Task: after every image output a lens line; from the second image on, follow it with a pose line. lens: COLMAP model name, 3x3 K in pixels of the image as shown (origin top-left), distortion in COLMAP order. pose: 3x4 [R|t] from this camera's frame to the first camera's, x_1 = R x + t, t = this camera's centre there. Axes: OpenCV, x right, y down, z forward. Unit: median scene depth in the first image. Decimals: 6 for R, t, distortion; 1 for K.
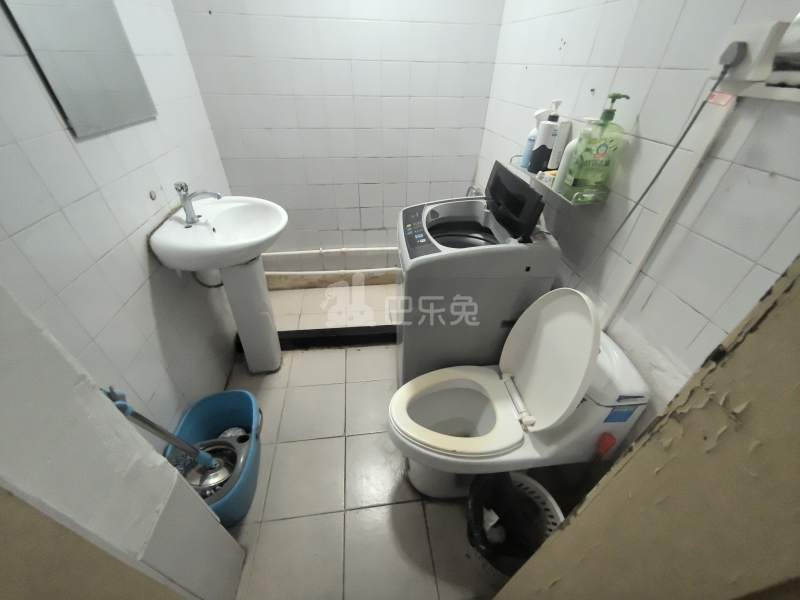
lens RADIAL K [[314.5, 0, 401.9], [0, 314.5, 298.3], [0, 0, 1]] dist [0.017073, -0.004703]
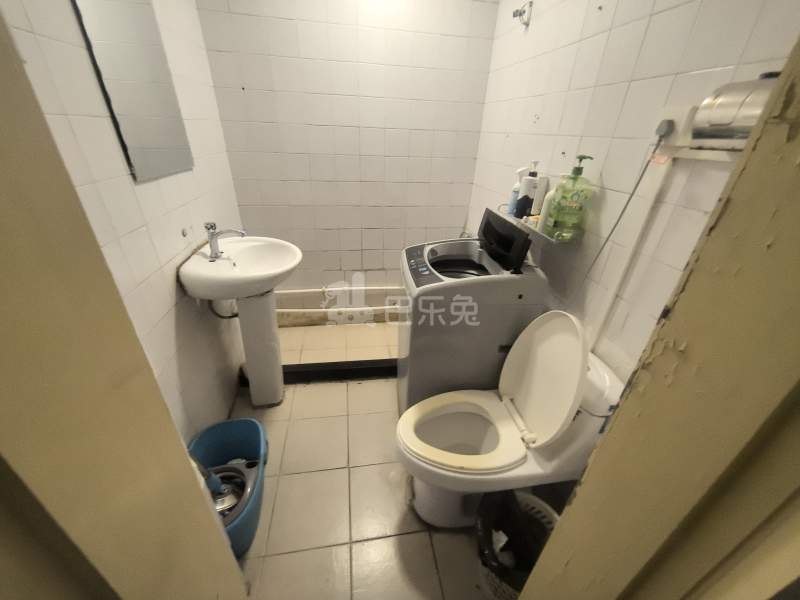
lens RADIAL K [[314.5, 0, 401.9], [0, 314.5, 298.3], [0, 0, 1]] dist [0.017073, -0.004703]
pose [[0.999354, 0.001896, 0.035899, -0.061201], [0.003596, 0.988324, -0.152328, 0.077329], [-0.035769, 0.152358, 0.987678, -0.093616]]
